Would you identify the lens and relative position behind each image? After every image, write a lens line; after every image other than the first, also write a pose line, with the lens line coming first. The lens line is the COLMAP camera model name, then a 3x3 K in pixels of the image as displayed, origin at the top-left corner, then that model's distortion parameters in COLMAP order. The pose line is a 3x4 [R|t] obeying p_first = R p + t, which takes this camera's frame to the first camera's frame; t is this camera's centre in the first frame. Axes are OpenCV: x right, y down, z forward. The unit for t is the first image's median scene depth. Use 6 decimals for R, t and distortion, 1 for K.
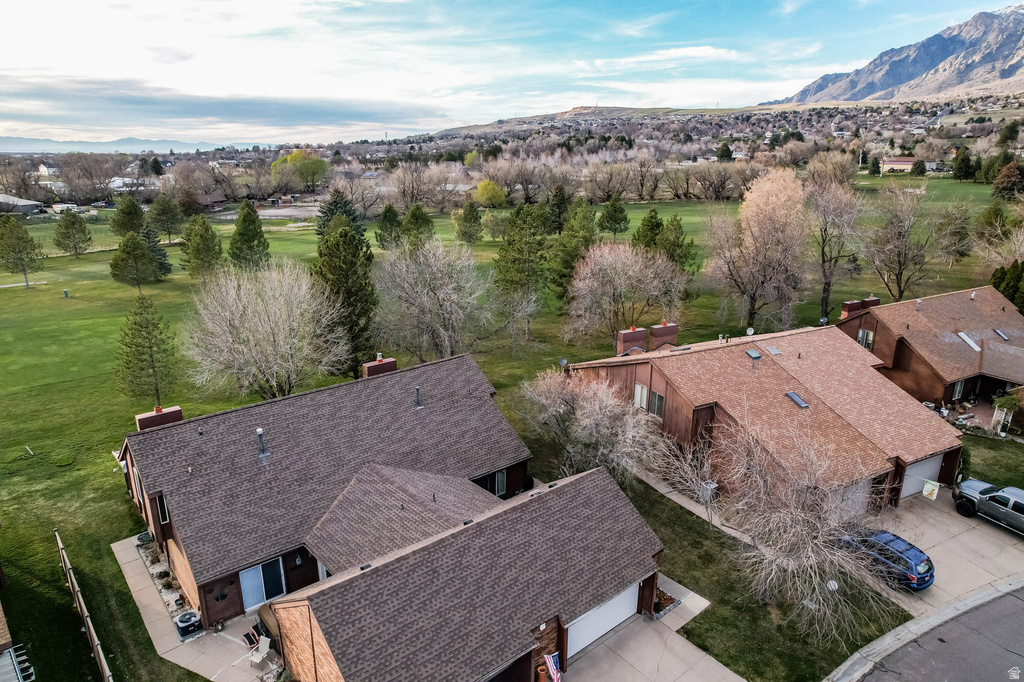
lens RADIAL K [[633.6, 0, 515.4], [0, 633.6, 337.4], [0, 0, 1]] dist [-0.076592, 0.065471]
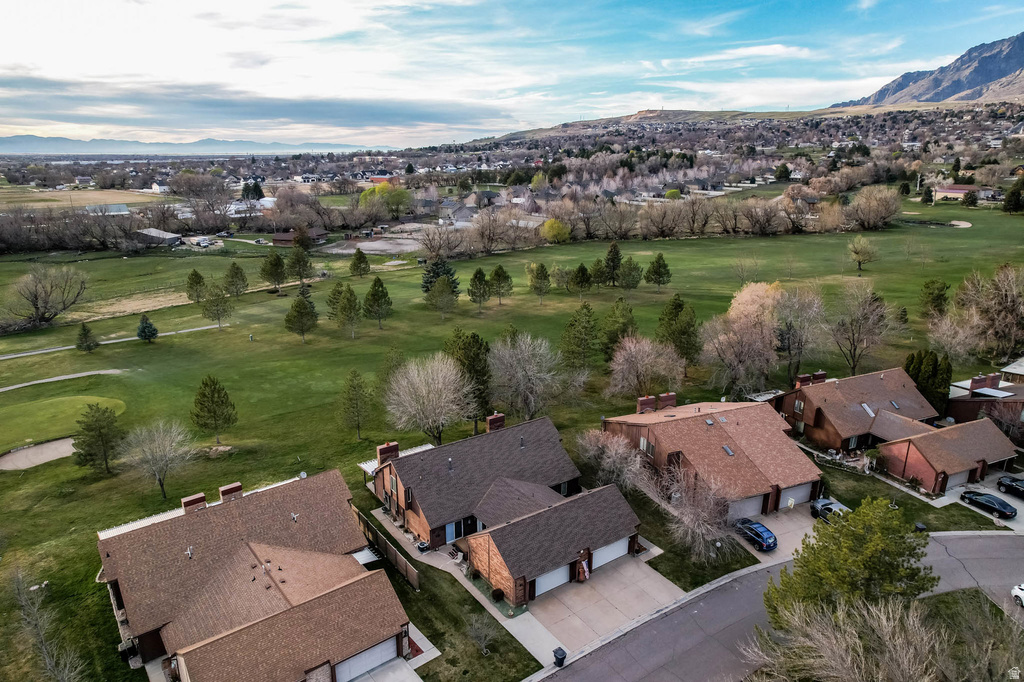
lens RADIAL K [[633.6, 0, 515.4], [0, 633.6, 337.4], [0, 0, 1]] dist [-0.076592, 0.065471]
pose [[0.995253, 0.023928, -0.094333, -0.000826], [-0.024041, 0.999711, -0.000051, -0.140668], [0.094305, 0.002319, 0.995541, -0.574342]]
